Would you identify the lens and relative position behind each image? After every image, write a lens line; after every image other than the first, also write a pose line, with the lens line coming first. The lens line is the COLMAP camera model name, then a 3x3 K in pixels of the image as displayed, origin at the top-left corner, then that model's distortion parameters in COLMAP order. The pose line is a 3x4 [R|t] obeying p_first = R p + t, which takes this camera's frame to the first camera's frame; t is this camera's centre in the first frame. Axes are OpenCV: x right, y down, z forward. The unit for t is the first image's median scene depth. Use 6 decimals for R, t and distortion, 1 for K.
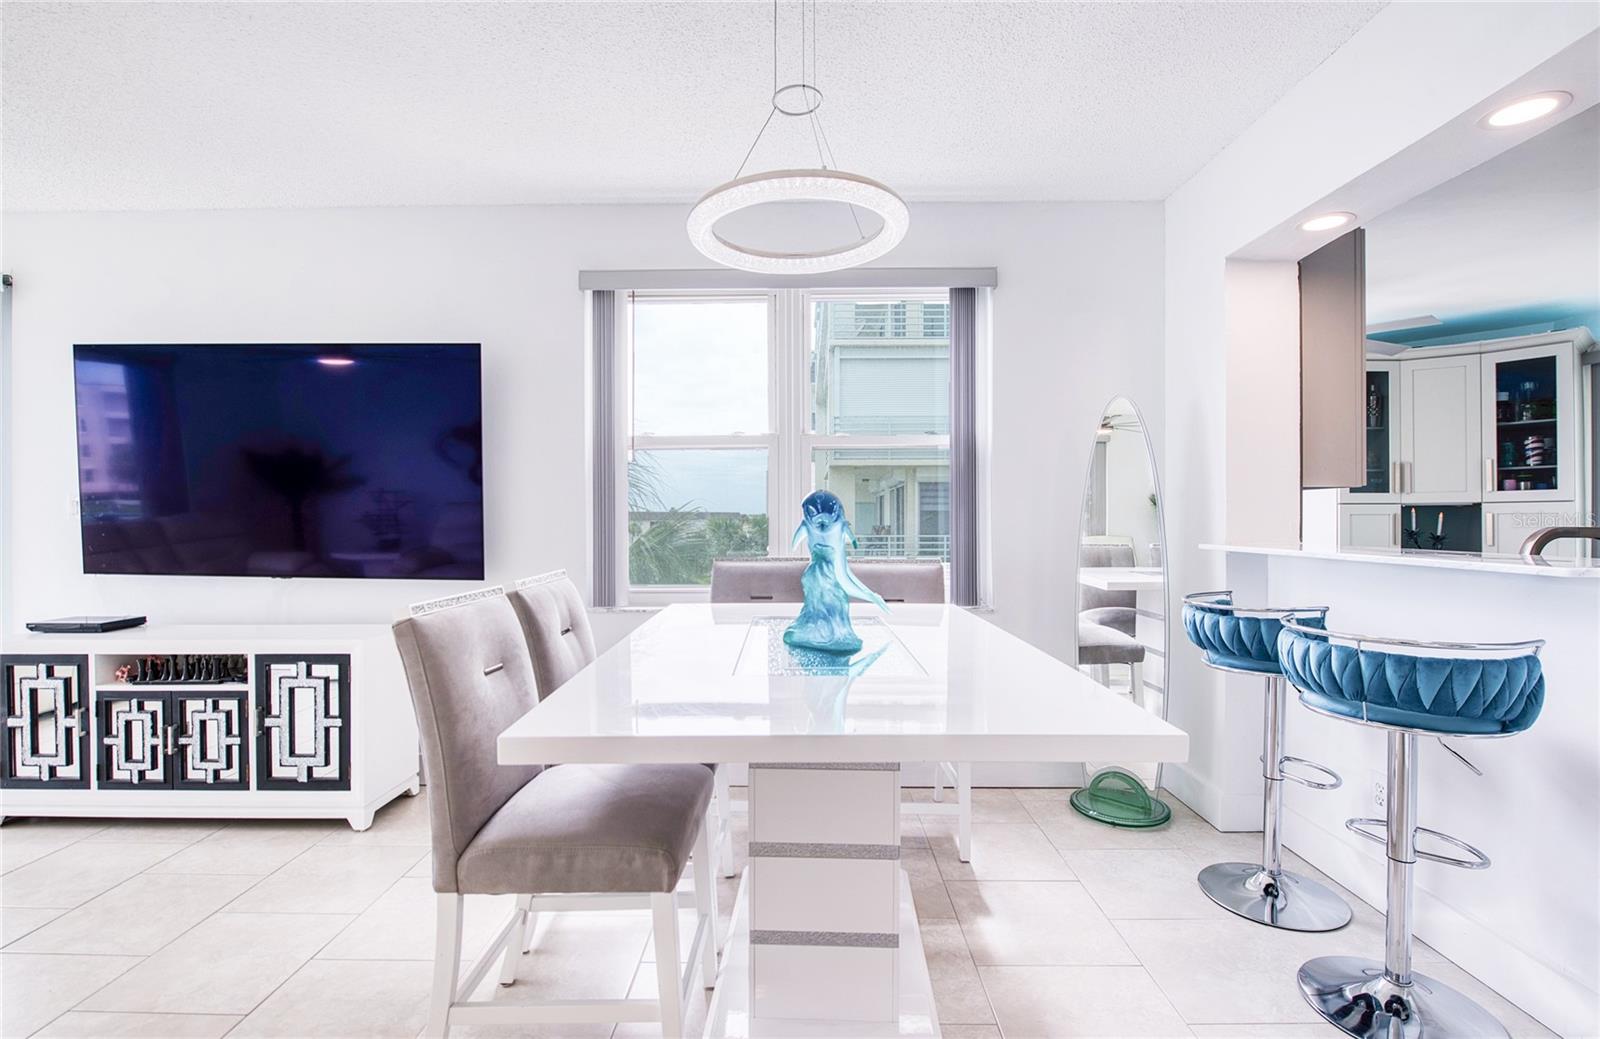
lens RADIAL K [[717.6, 0, 793.3], [0, 717.6, 521.9], [0, 0, 1]] dist [-0.011468, -0.002845]
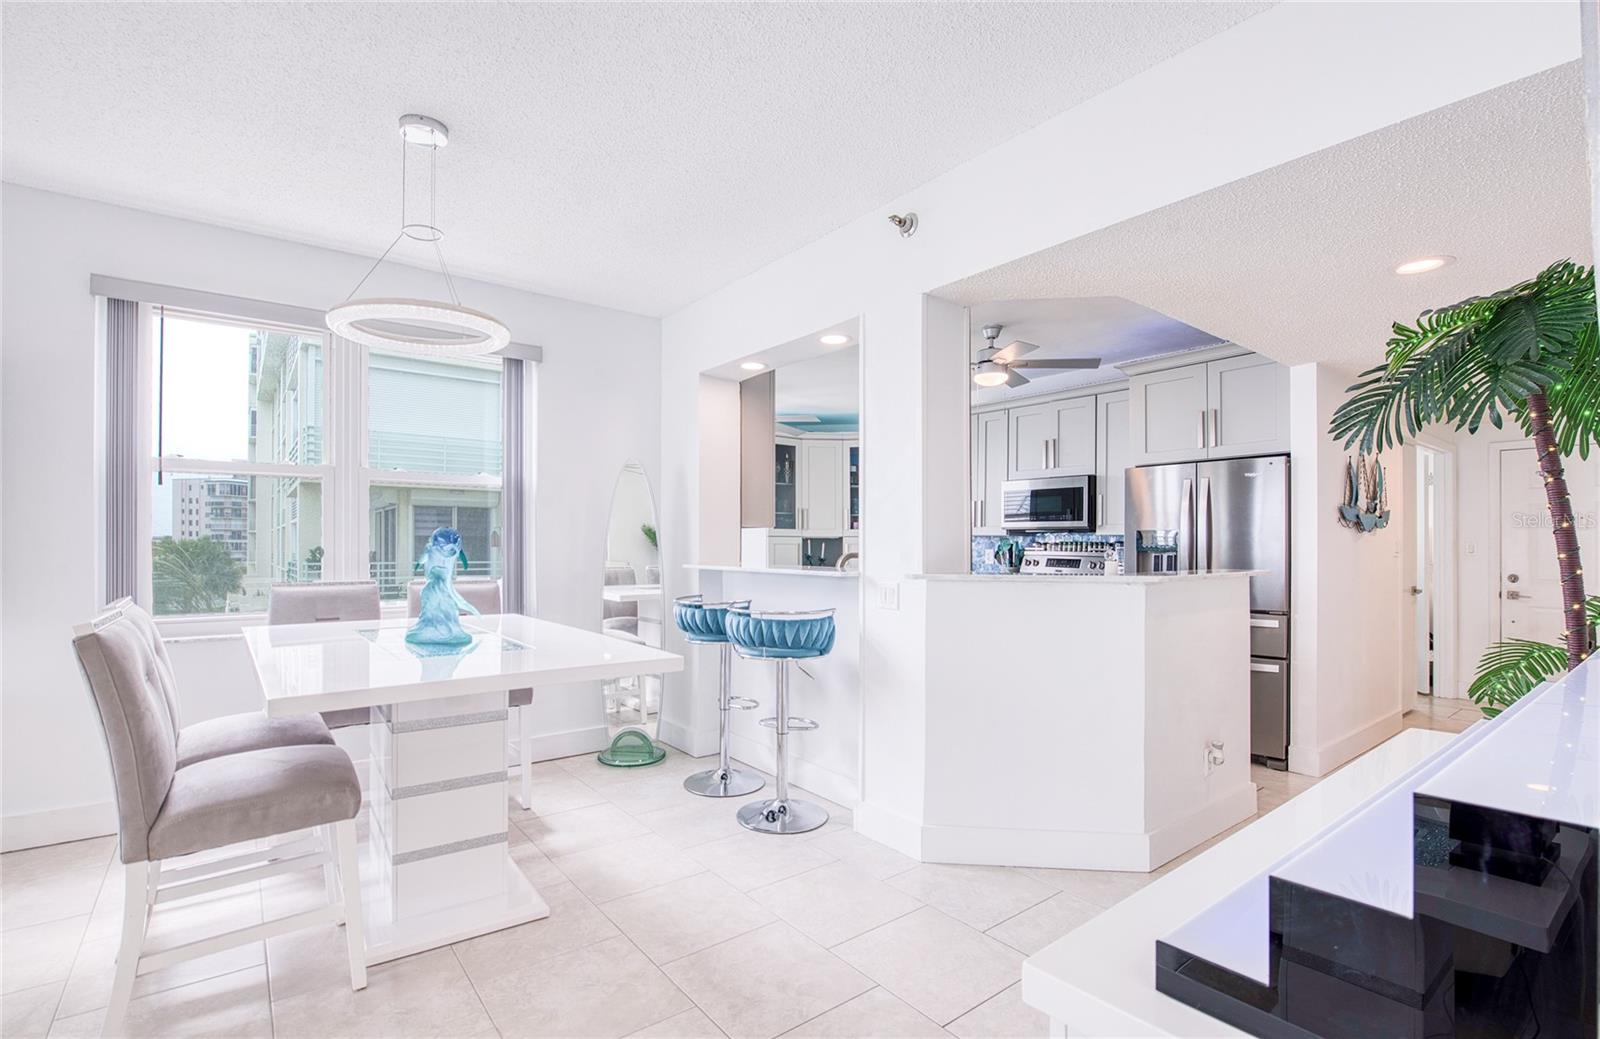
lens RADIAL K [[717.6, 0, 787.9], [0, 717.6, 566.9], [0, 0, 1]] dist [-0.011468, -0.002845]
pose [[0.784141, -0.013482, 0.620436, -0.183082], [-0.003154, 0.999664, 0.025709, -0.002992], [-0.620575, -0.022116, 0.783835, -0.298830]]
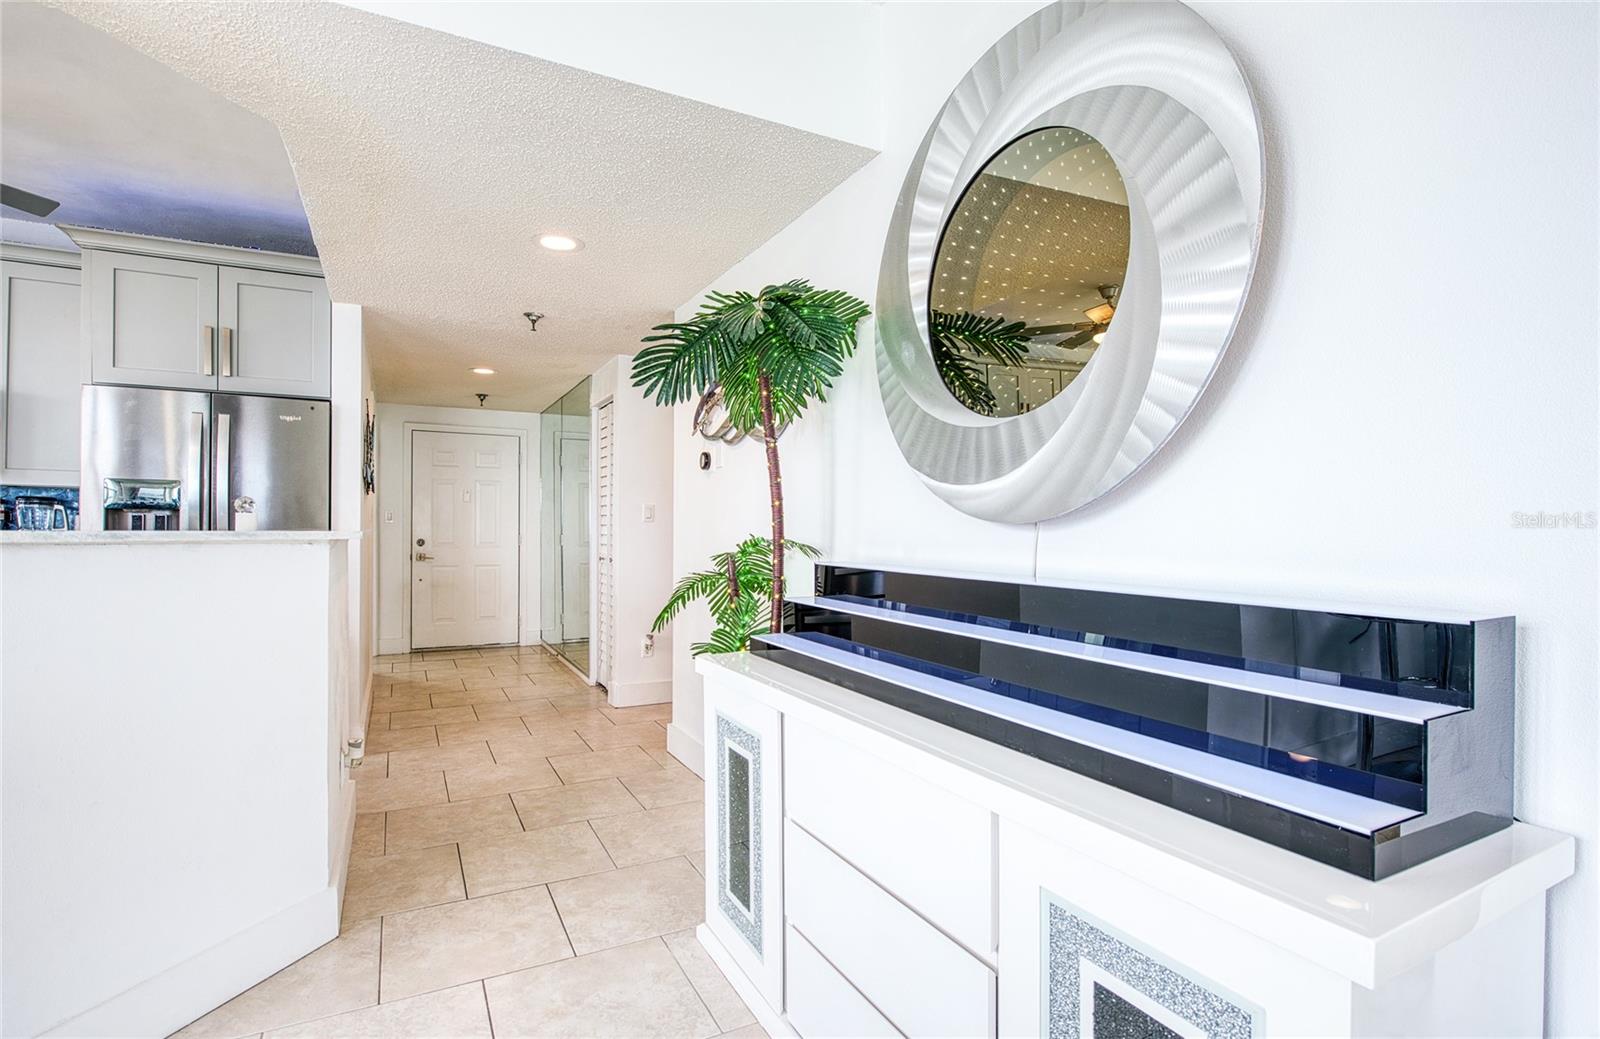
lens RADIAL K [[757.7, 0, 797.2], [0, 757.7, 531.1], [0, 0, 1]] dist [-0.002897, -0.005314]
pose [[-0.475640, -0.003267, 0.879634, -0.077130], [-0.002605, 0.999994, 0.002305, 0.029472], [-0.879636, -0.001195, -0.475645, 0.107697]]
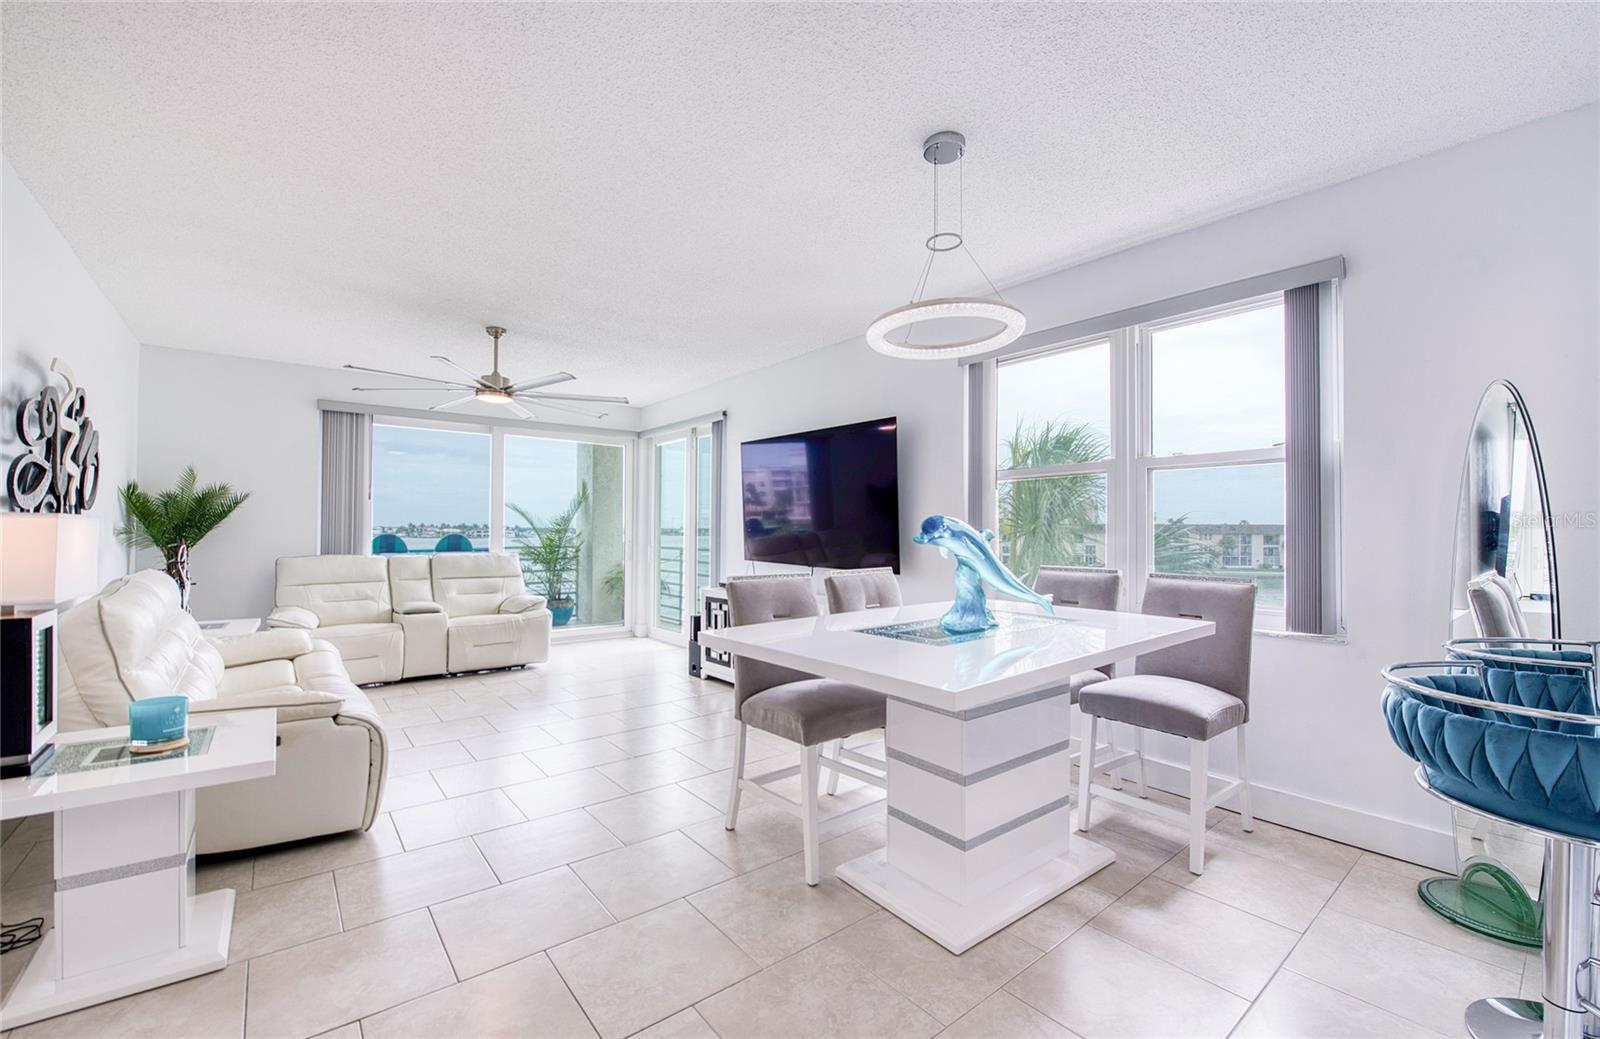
lens RADIAL K [[637.1, 0, 801.5], [0, 637.1, 532.4], [0, 0, 1]] dist [-0.015910, -0.001811]
pose [[0.645639, 0.006318, -0.763617, 0.506794], [-0.011235, 0.999936, -0.001226, -0.003574], [0.763560, 0.009371, 0.645669, -0.012782]]
